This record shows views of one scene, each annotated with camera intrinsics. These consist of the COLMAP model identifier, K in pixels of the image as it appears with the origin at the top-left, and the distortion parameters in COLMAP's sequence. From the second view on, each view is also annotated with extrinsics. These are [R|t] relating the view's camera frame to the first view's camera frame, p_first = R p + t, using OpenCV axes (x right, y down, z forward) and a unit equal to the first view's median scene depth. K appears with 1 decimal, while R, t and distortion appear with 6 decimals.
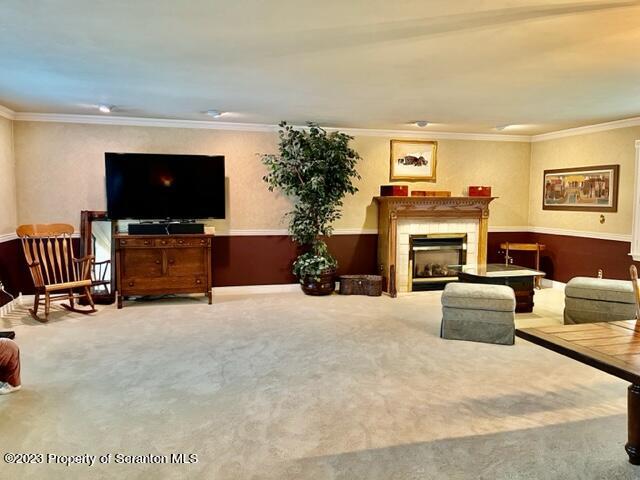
lens RADIAL K [[481.2, 0, 323.5], [0, 481.2, 237.9], [0, 0, 1]] dist [0.069228, -0.084518]
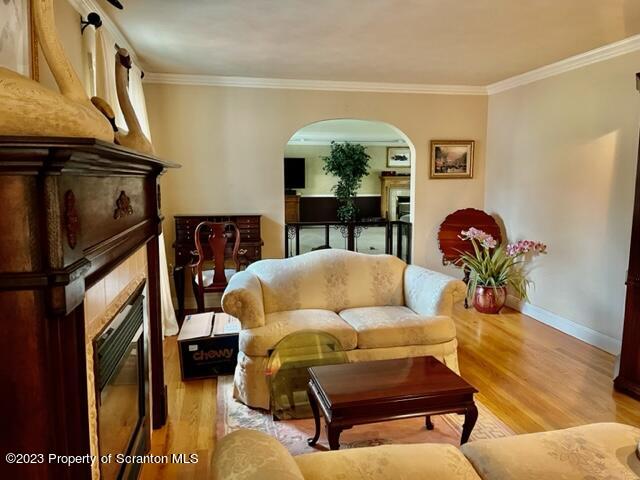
lens RADIAL K [[481.2, 0, 323.5], [0, 481.2, 237.9], [0, 0, 1]] dist [0.069228, -0.084518]
pose [[0.998401, -0.004173, -0.056379, -0.008325], [0.006006, 0.999458, 0.032376, 0.104885], [0.056213, -0.032663, 0.997884, -1.055361]]
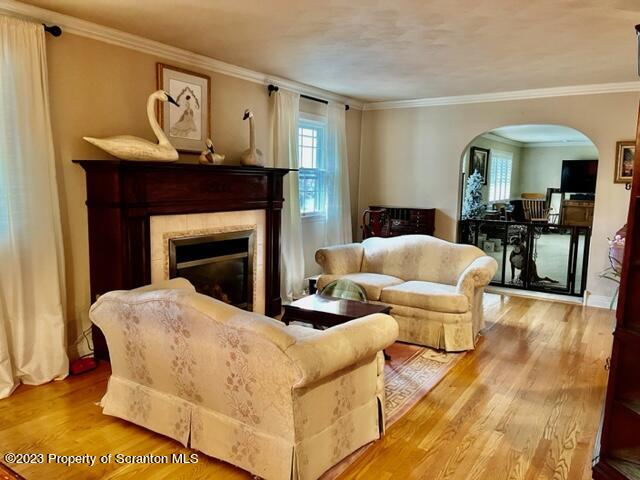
lens RADIAL K [[481.2, 0, 323.5], [0, 481.2, 237.9], [0, 0, 1]] dist [0.069228, -0.084518]
pose [[0.664860, 0.095212, -0.740875, 0.421902], [-0.079164, 0.995239, 0.056859, 0.112120], [0.742762, 0.020848, 0.669231, -1.082297]]
